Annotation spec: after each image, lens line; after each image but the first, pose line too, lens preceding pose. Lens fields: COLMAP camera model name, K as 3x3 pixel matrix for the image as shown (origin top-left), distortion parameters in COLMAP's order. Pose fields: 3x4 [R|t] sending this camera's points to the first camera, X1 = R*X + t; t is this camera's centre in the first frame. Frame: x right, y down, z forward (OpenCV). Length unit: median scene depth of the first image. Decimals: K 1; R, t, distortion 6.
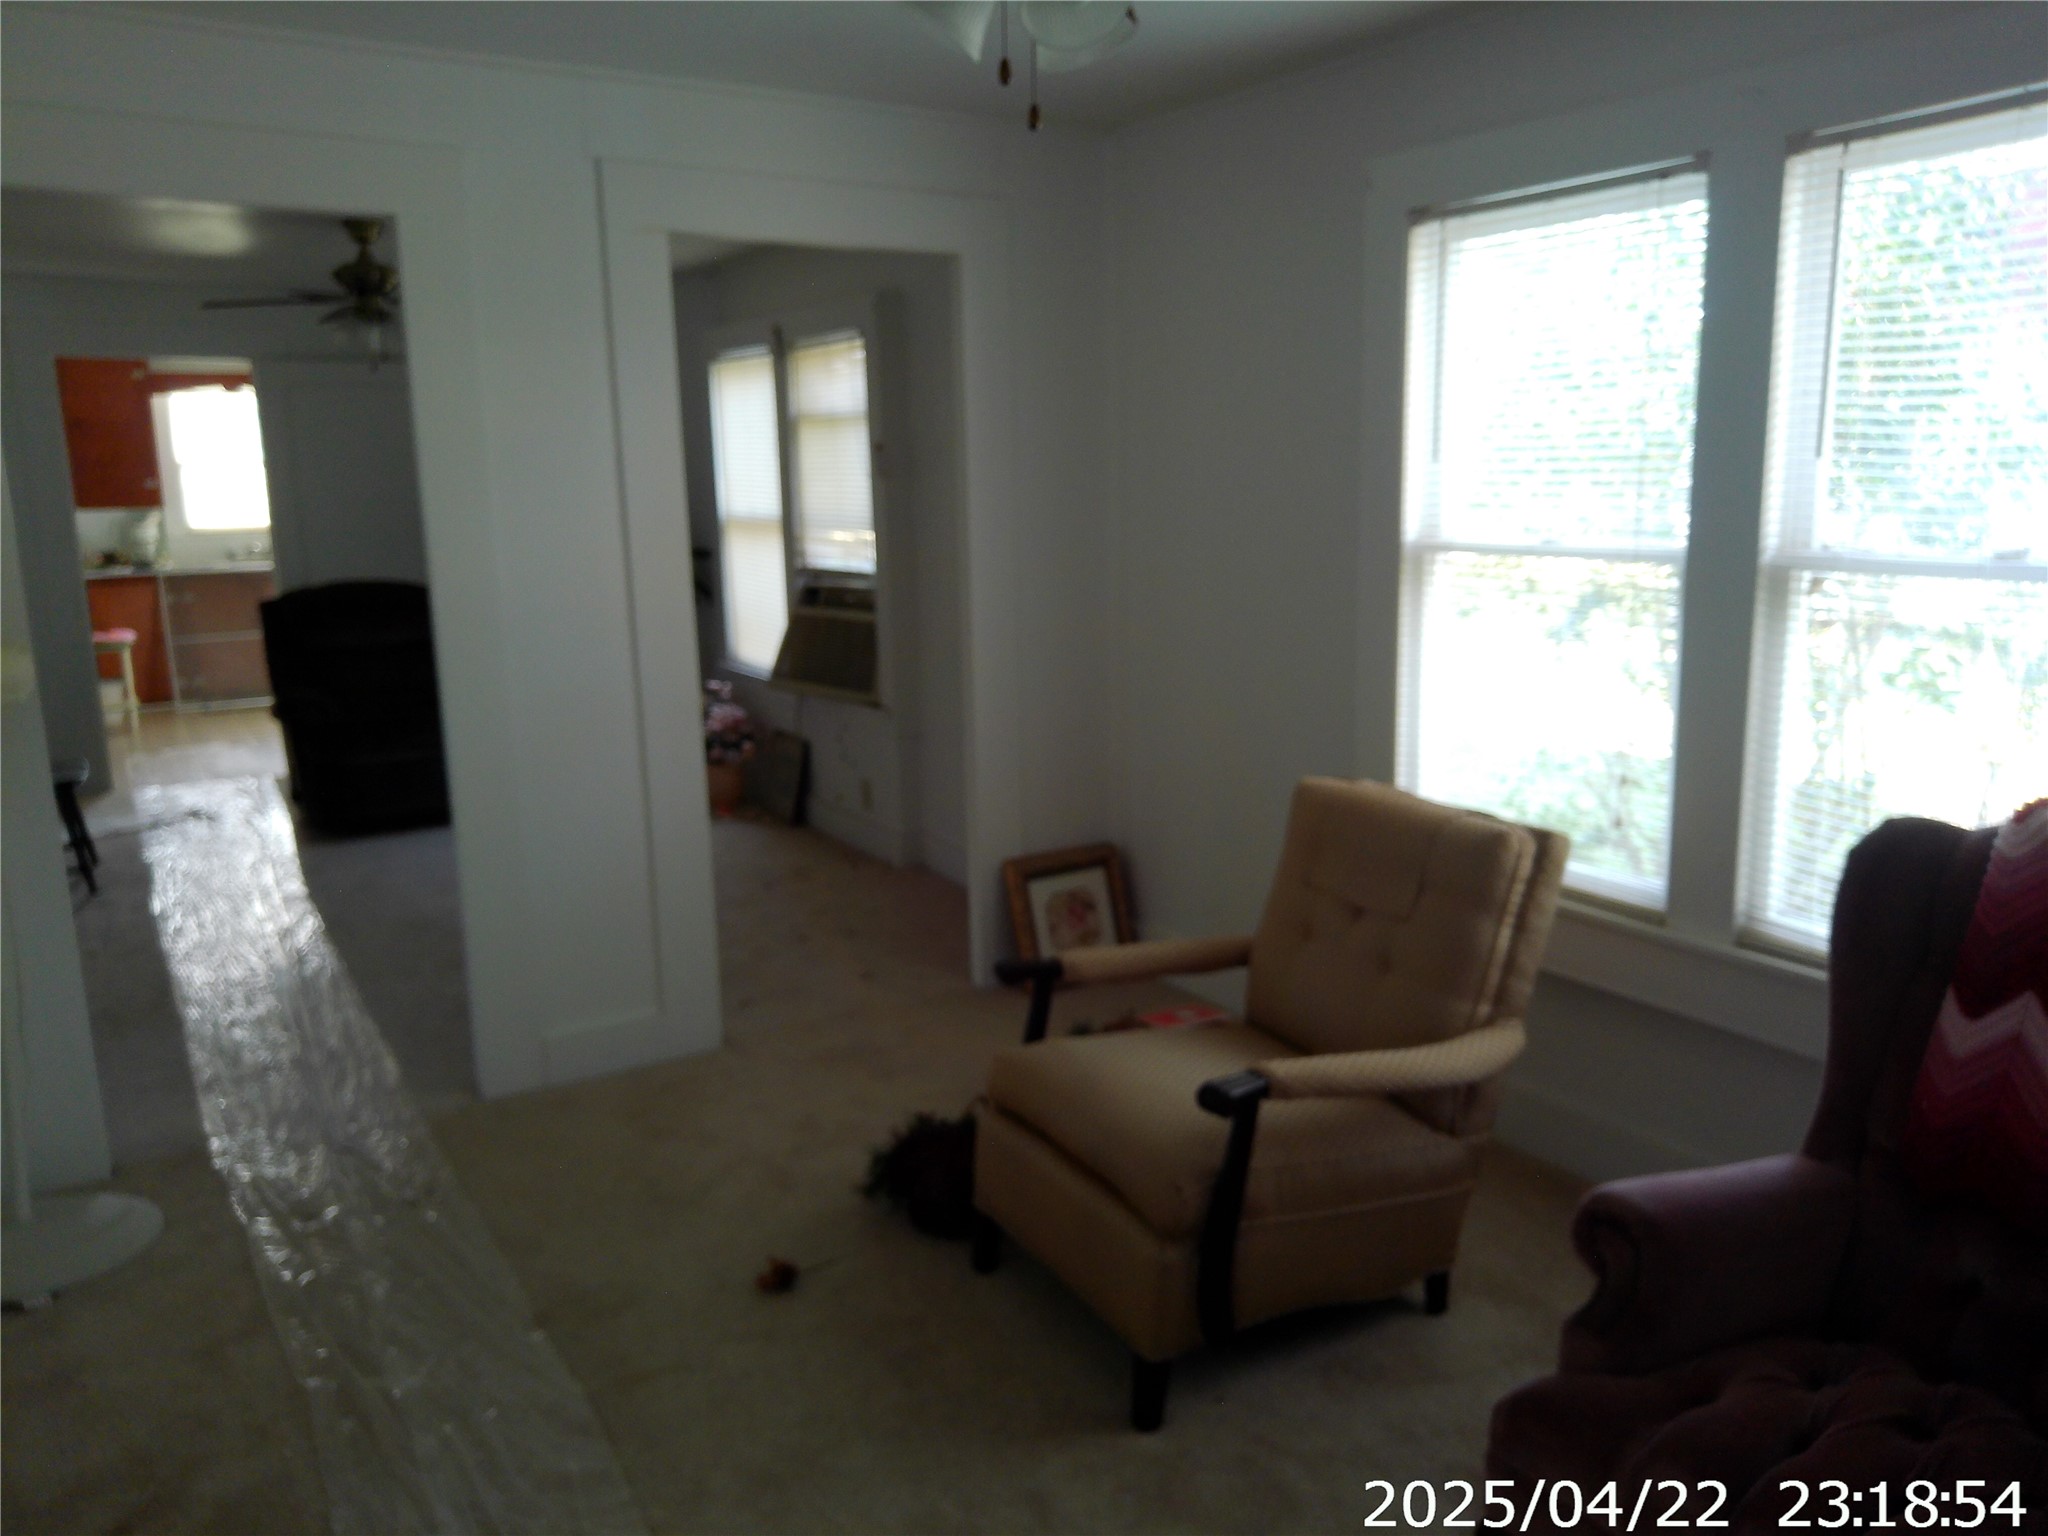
lens RADIAL K [[1538.7, 0, 1024.0], [0, 1538.7, 768.0], [0, 0, 1]] dist [0.032661, -0.005923]
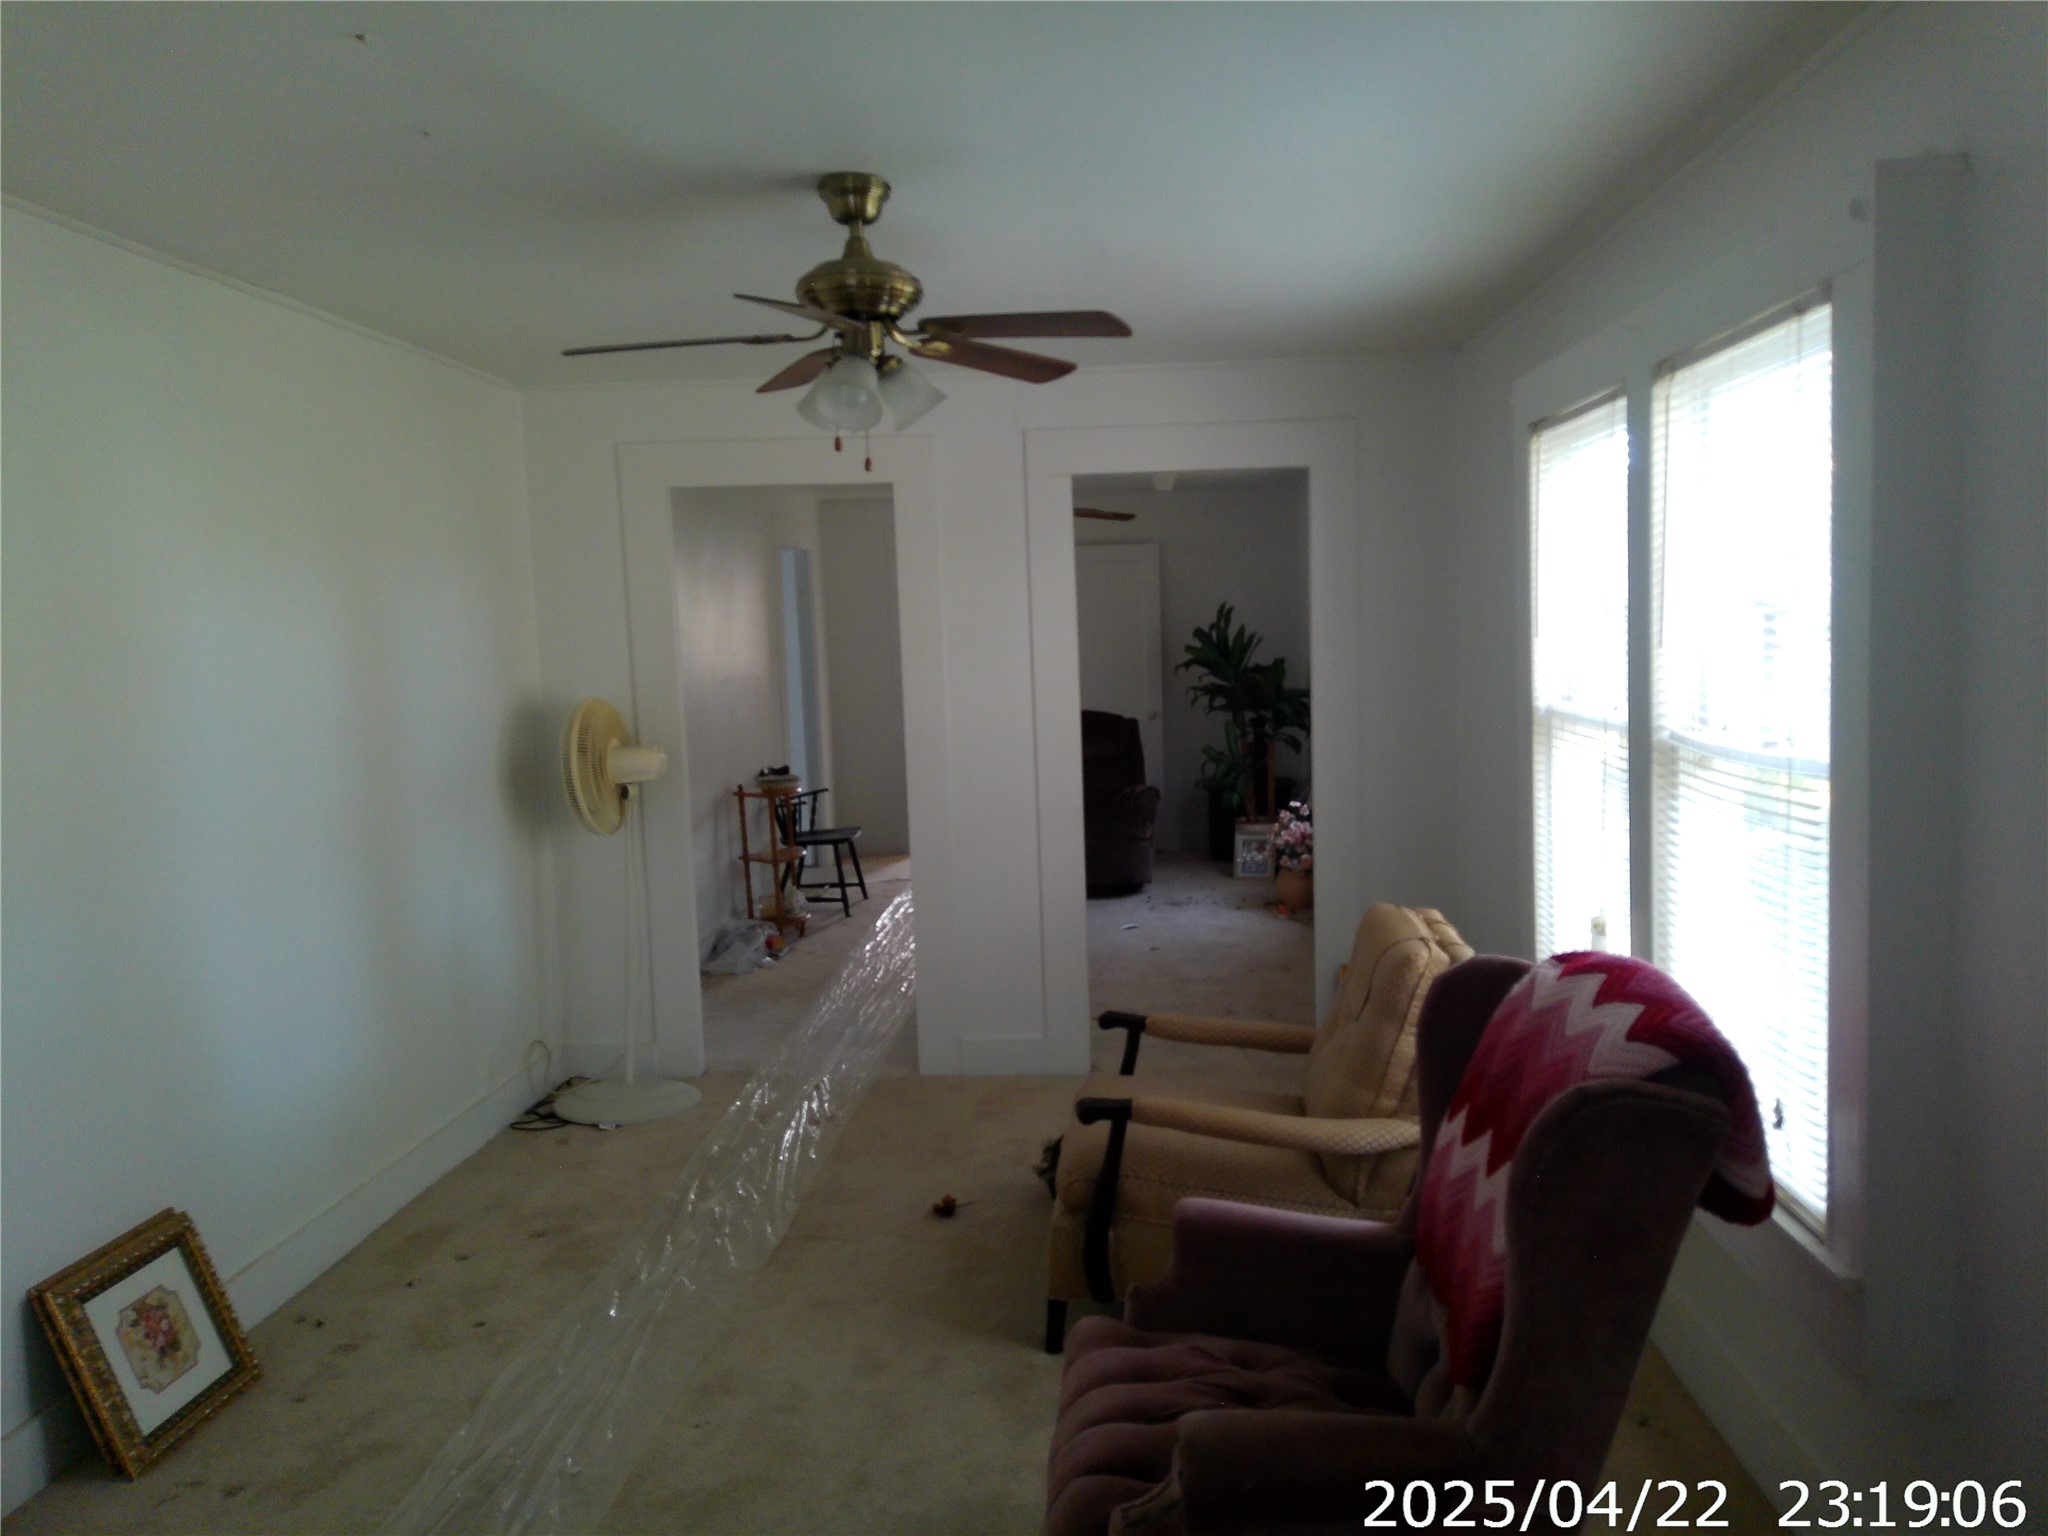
lens RADIAL K [[1465.6, 0, 1024.0], [0, 1465.6, 768.0], [0, 0, 1]] dist [0.083112, -0.132512]
pose [[0.814142, 0.047809, -0.578694, 0.715713], [-0.091214, 0.994762, -0.046143, -0.022046], [0.573456, 0.090352, 0.814238, -0.114219]]
